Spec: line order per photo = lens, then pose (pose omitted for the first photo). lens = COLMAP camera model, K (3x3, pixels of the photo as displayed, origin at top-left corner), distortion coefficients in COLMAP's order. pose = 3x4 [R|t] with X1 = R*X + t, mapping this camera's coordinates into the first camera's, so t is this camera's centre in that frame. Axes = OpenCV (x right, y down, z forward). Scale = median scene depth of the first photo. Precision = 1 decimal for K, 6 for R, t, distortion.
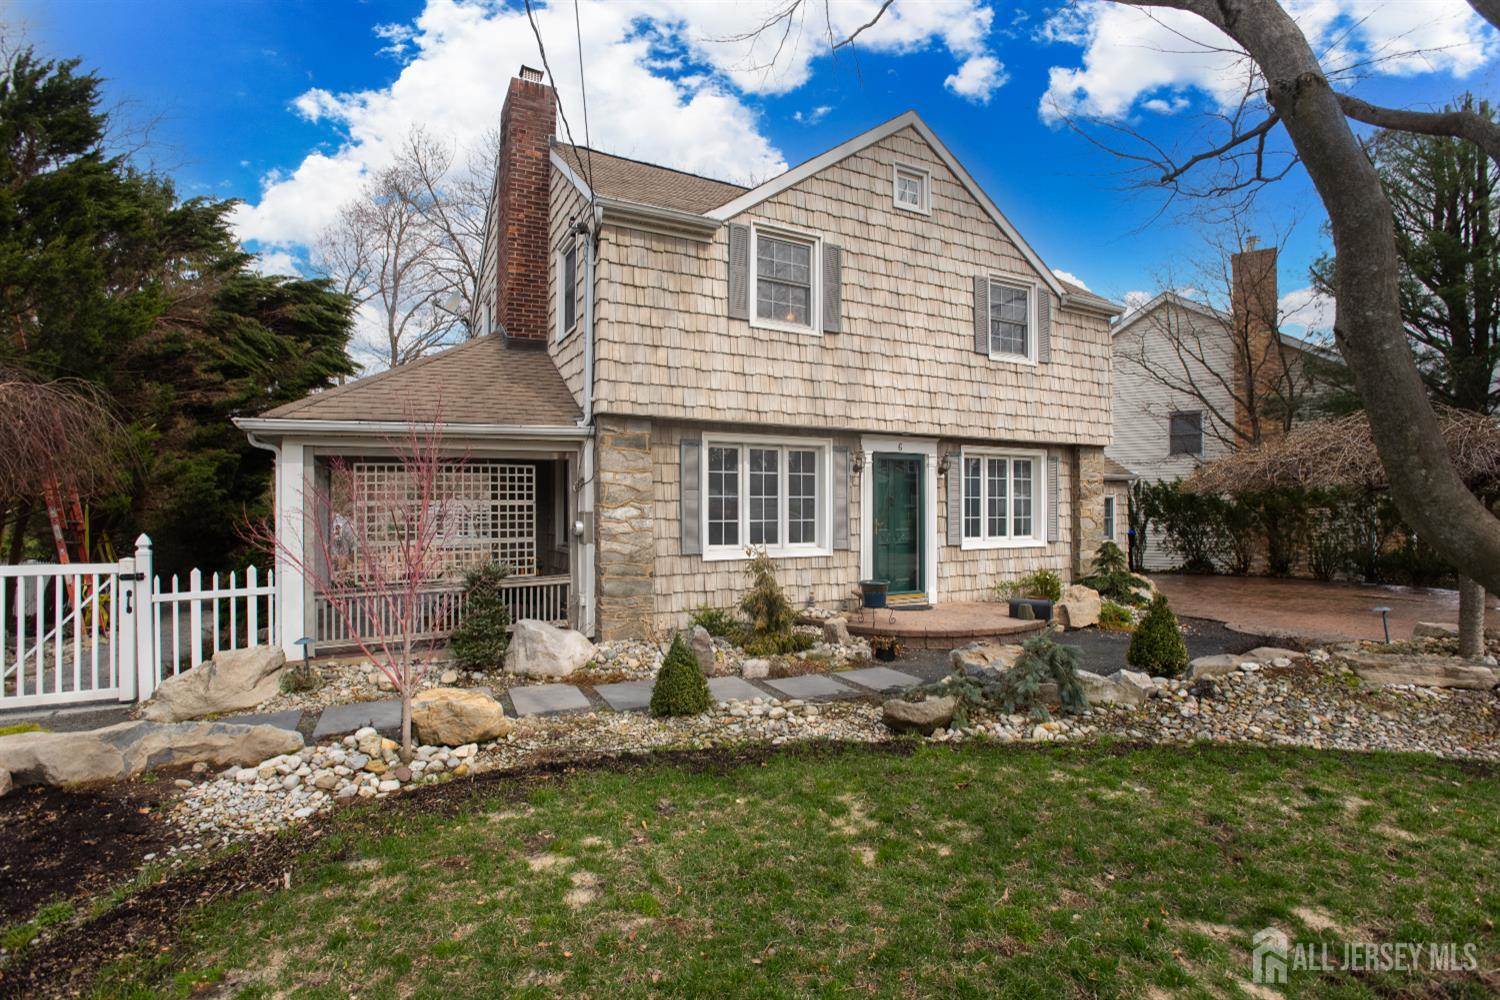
lens RADIAL K [[724.8, 0, 750.1], [0, 724.8, 505.3], [0, 0, 1]] dist [-0.013860, 0.000938]
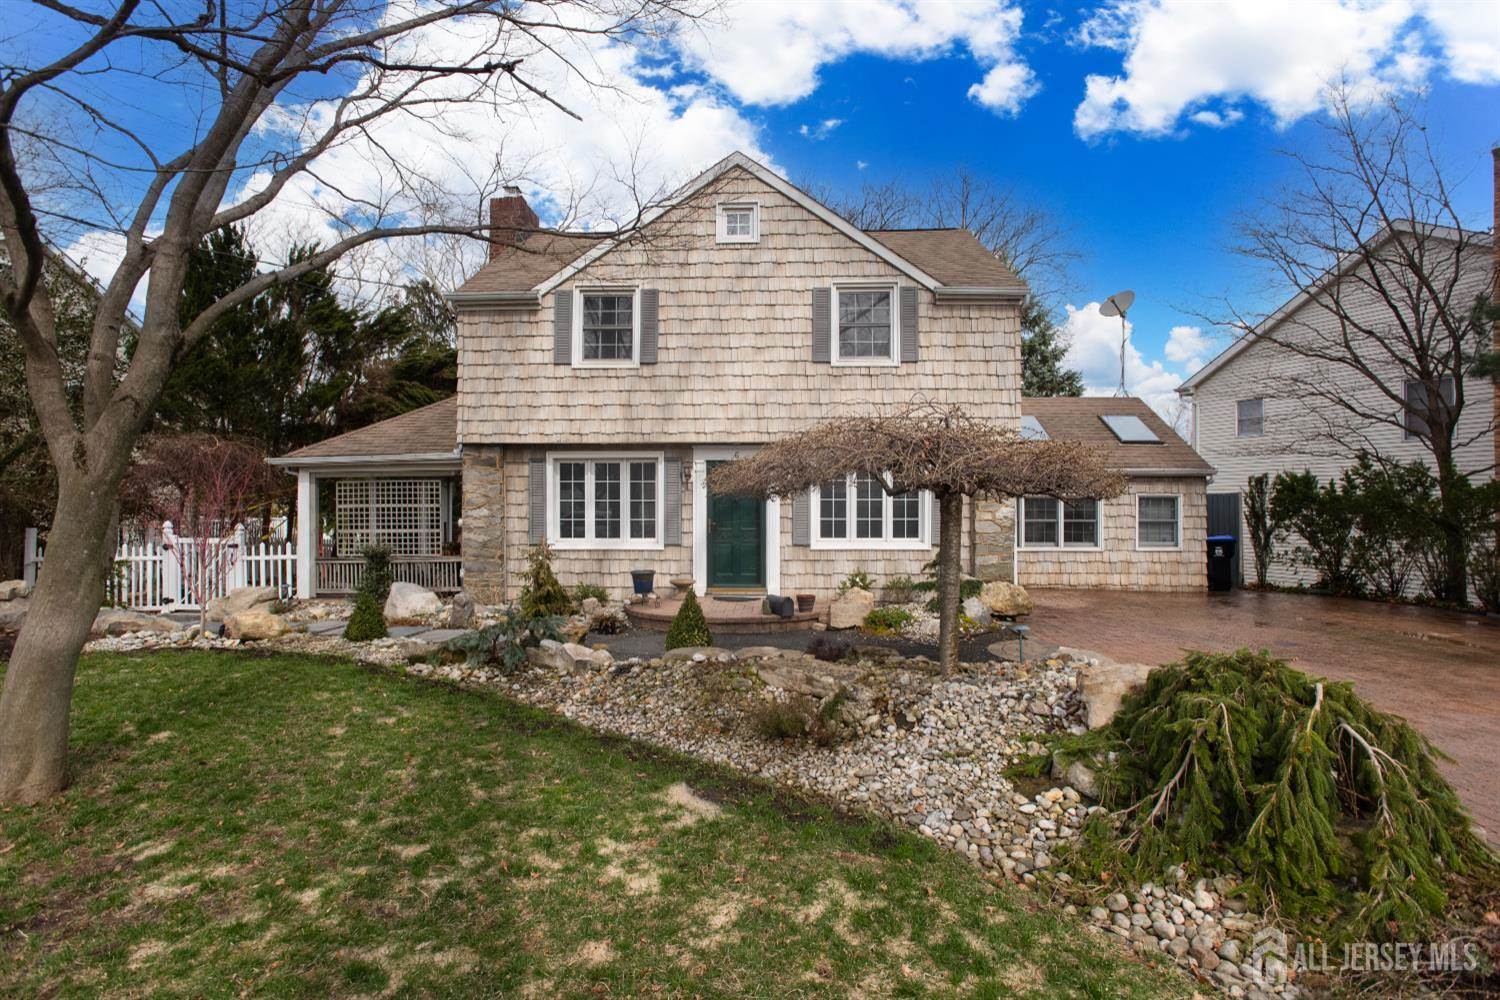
lens RADIAL K [[724.8, 0, 750.3], [0, 724.8, 501.6], [0, 0, 1]] dist [-0.013860, 0.000938]
pose [[0.857727, 0.002208, -0.514100, 0.881917], [0.002026, 0.999968, 0.007674, -0.019051], [0.514101, -0.007624, 0.857696, 0.057756]]
